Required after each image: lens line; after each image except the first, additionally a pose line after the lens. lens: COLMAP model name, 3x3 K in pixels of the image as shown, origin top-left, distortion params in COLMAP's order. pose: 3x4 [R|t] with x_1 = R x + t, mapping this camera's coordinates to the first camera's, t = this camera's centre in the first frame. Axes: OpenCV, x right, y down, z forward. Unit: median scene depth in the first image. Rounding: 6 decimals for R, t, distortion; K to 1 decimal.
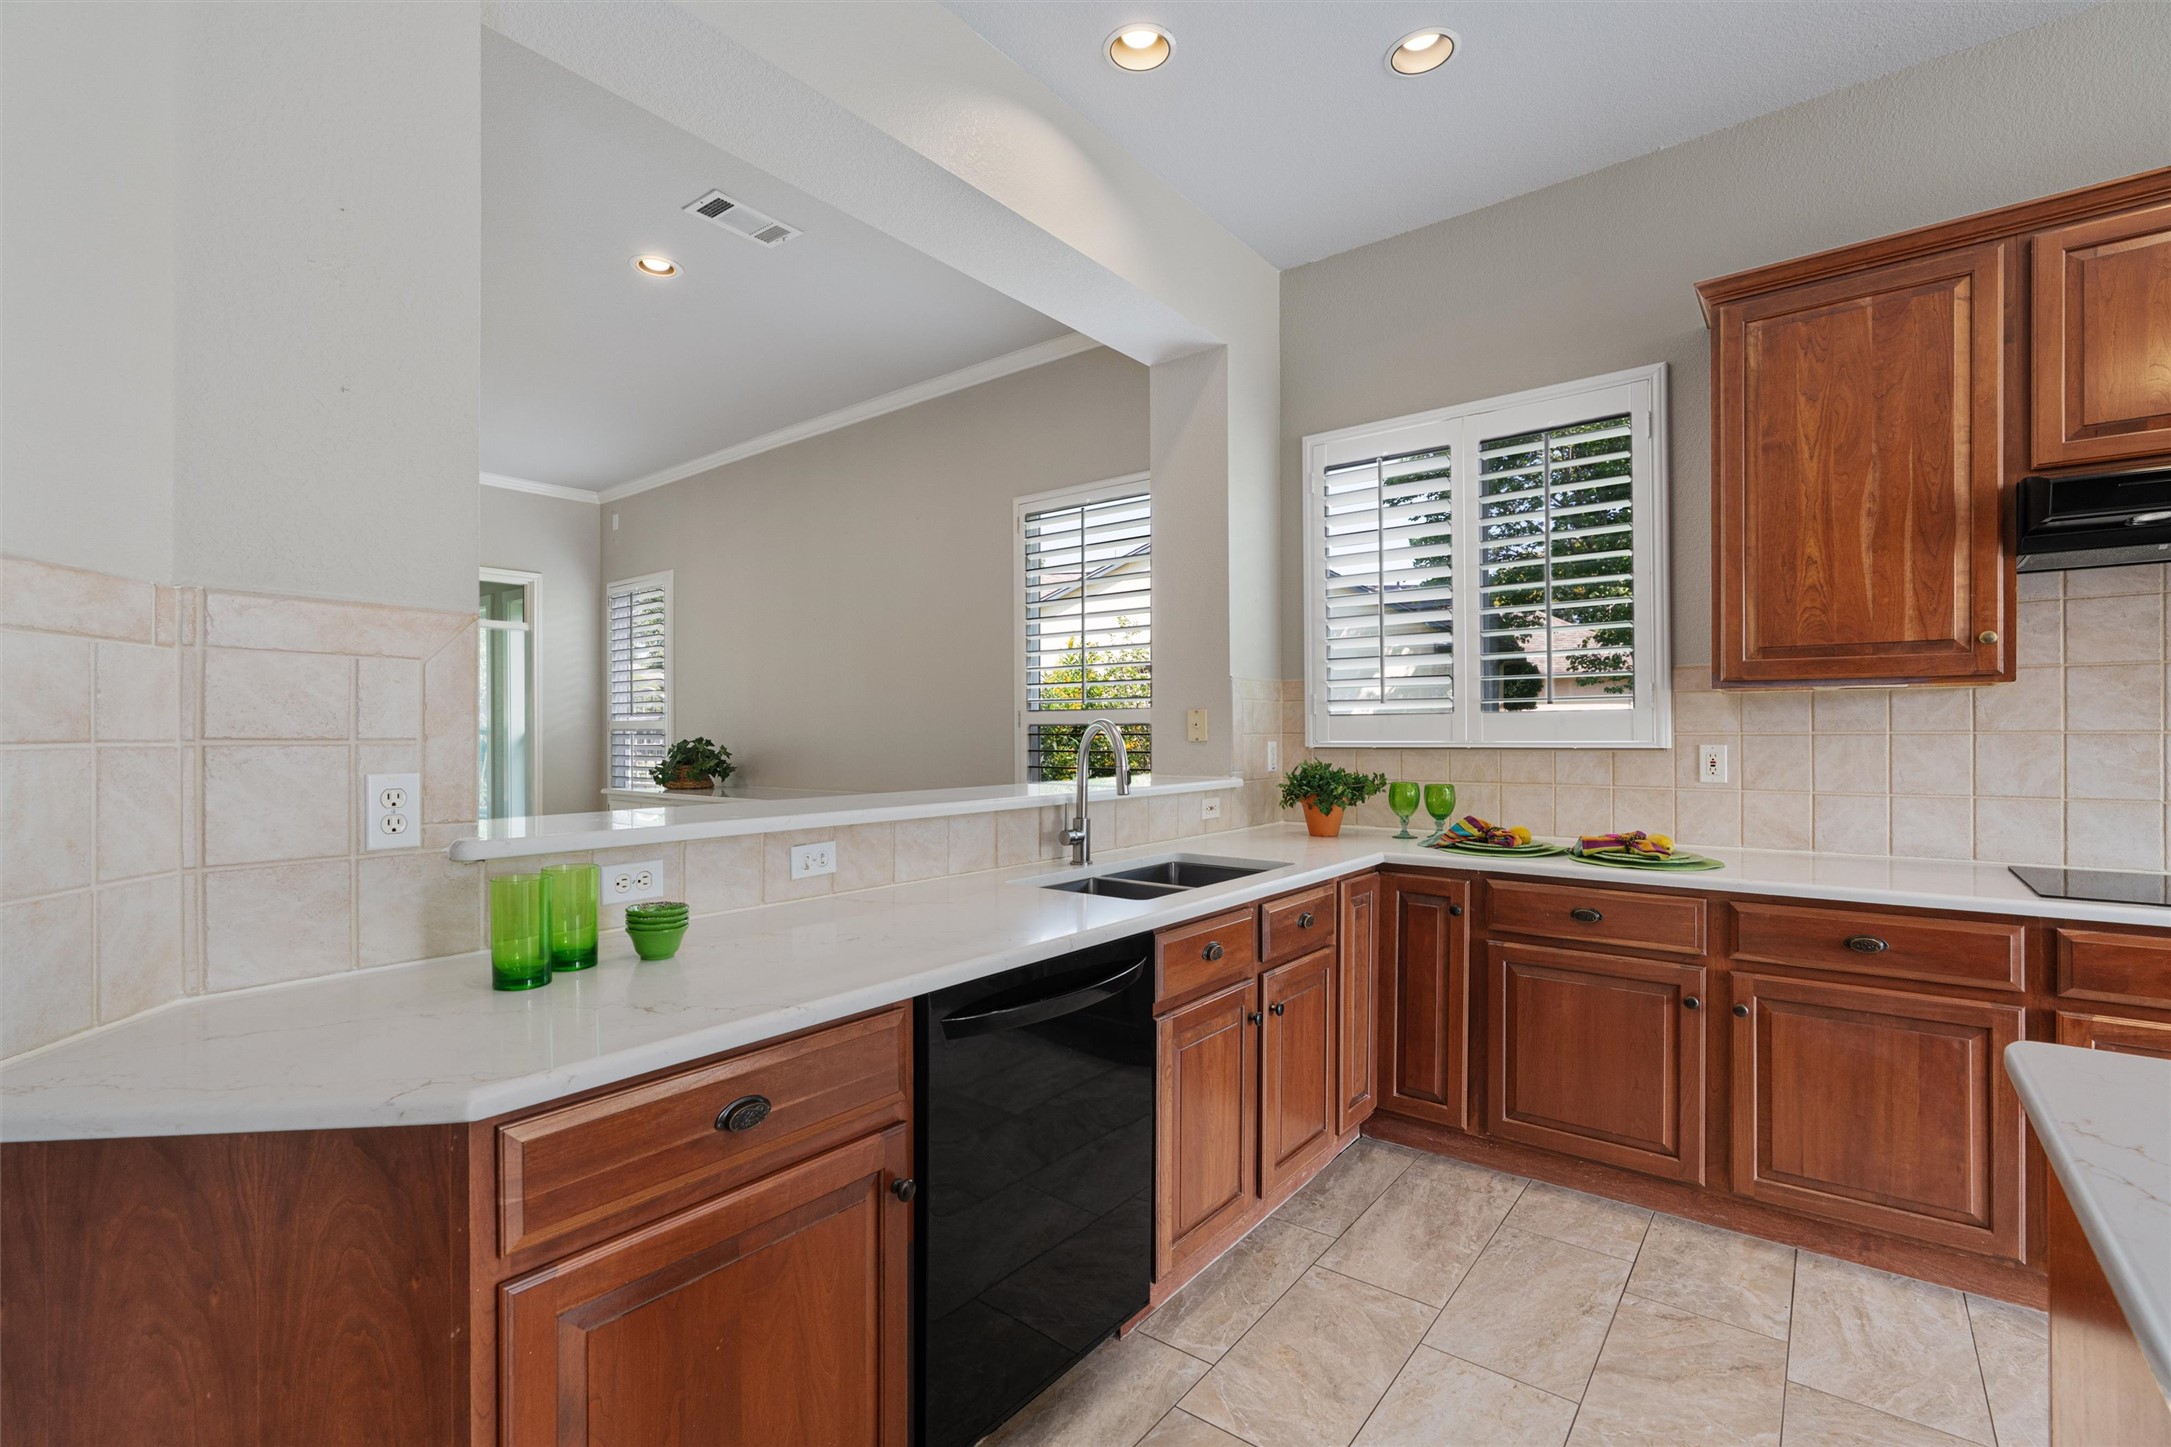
lens RADIAL K [[975.7, 0, 1084.3], [0, 975.7, 729.6], [0, 0, 1]] dist [-0.010894, 0.004702]
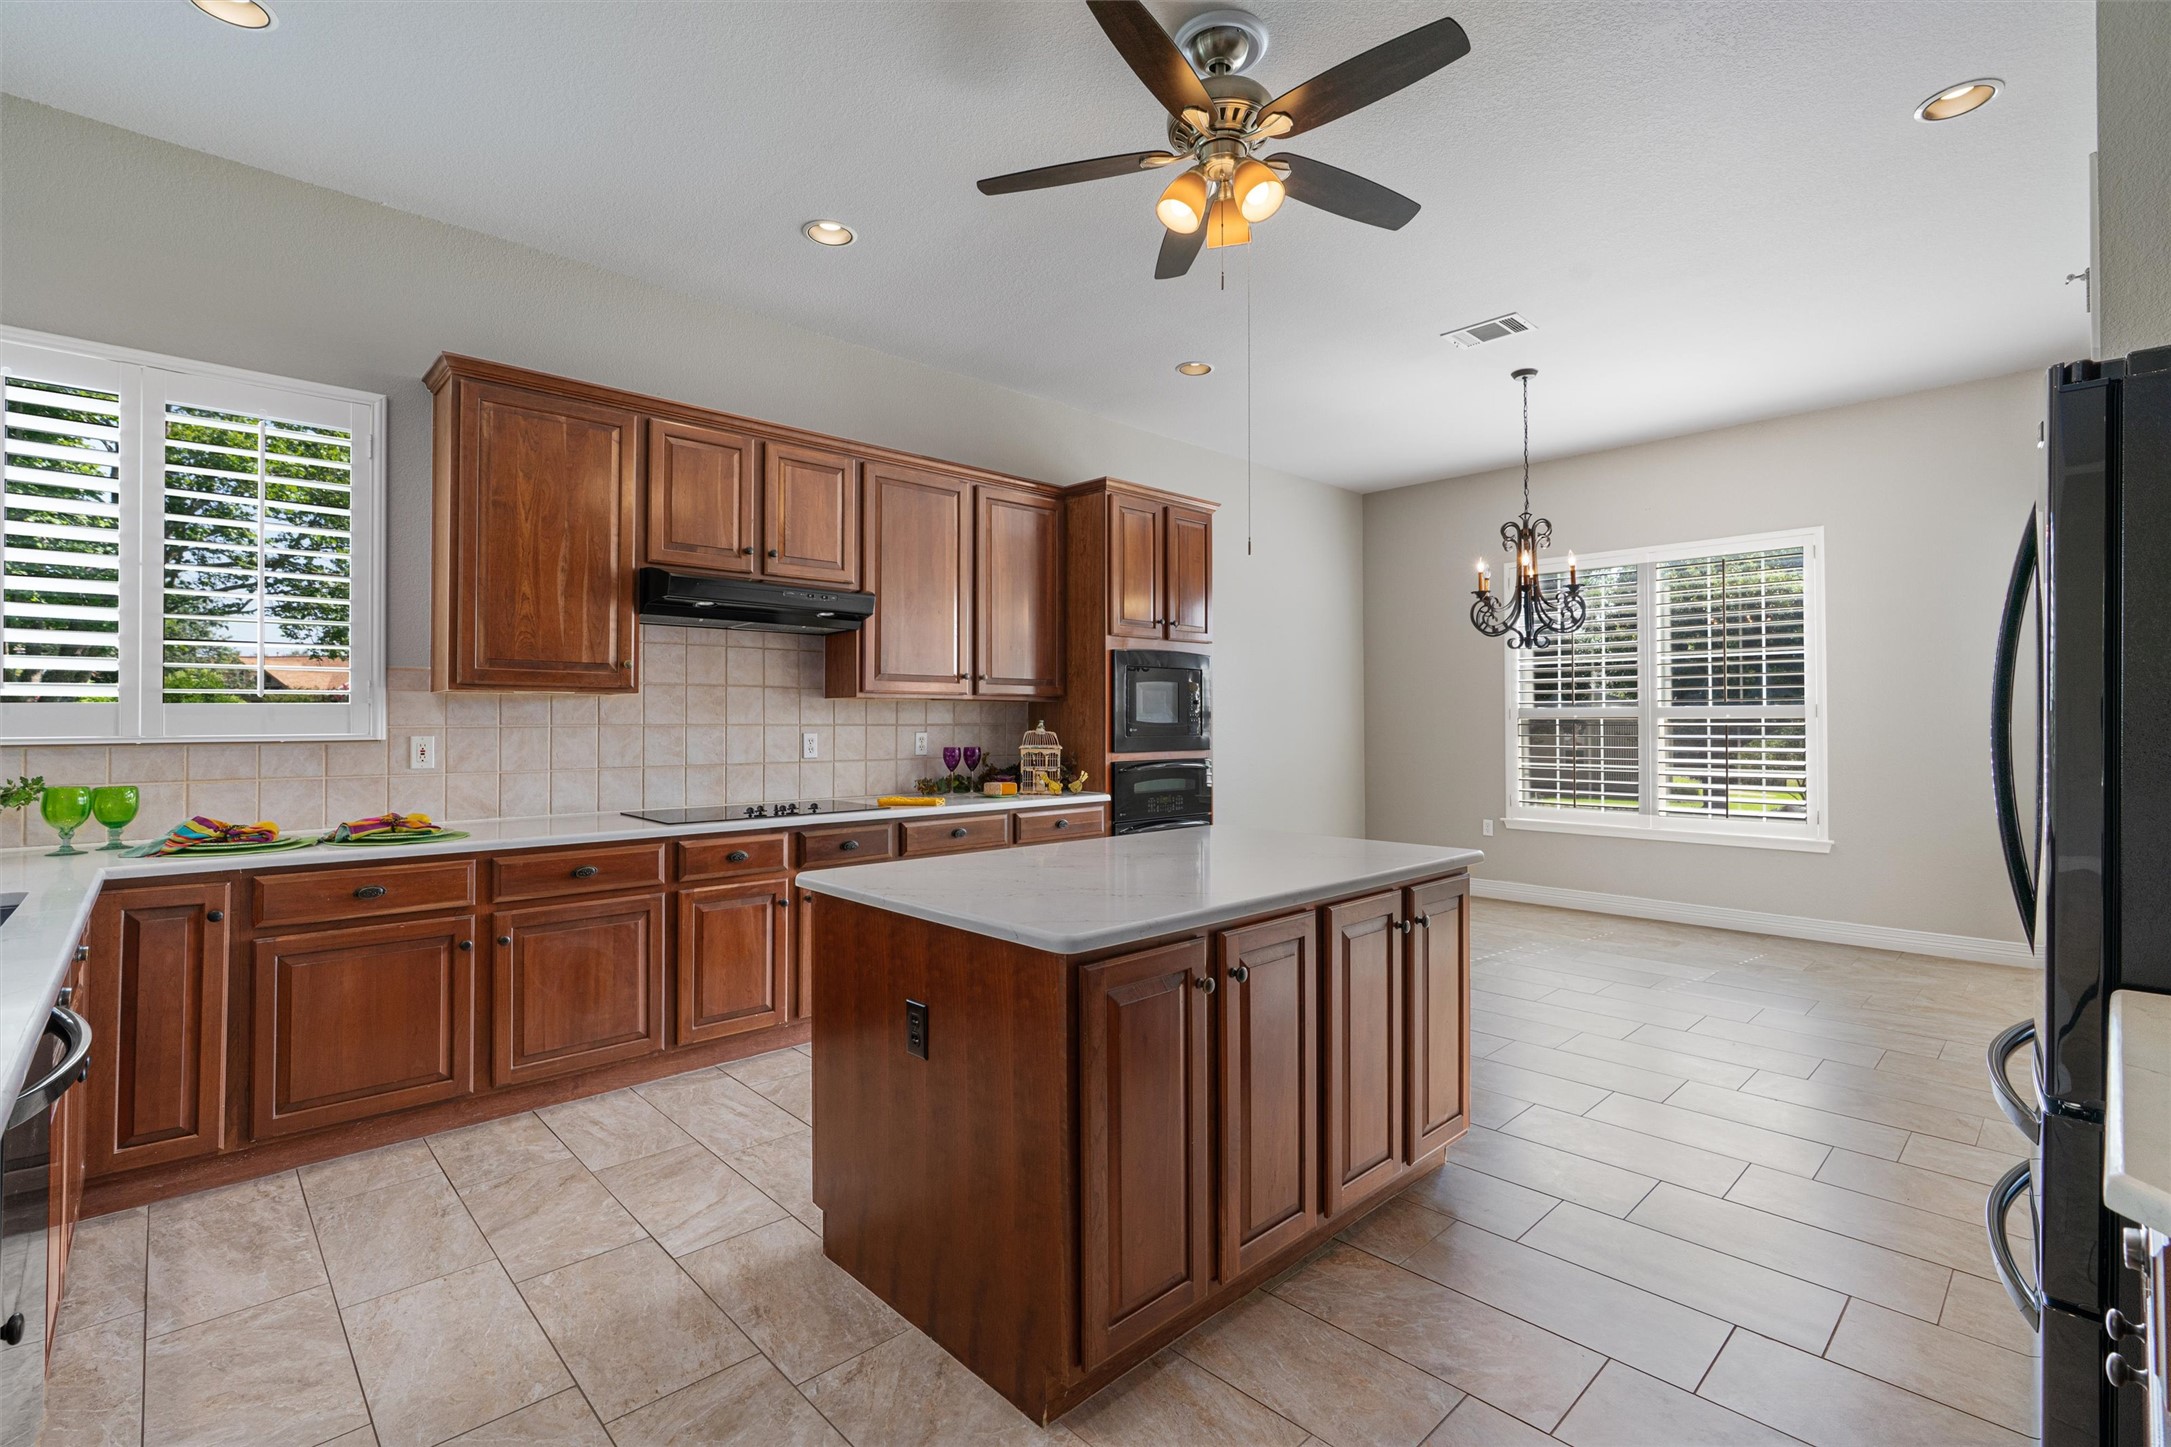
lens RADIAL K [[975.7, 0, 1077.2], [0, 975.7, 708.9], [0, 0, 1]] dist [-0.010894, 0.004702]
pose [[0.156609, 0.018480, 0.987488, -0.453470], [0.001777, 0.999818, -0.018992, 0.007014], [-0.987659, 0.004729, 0.156548, 0.042913]]
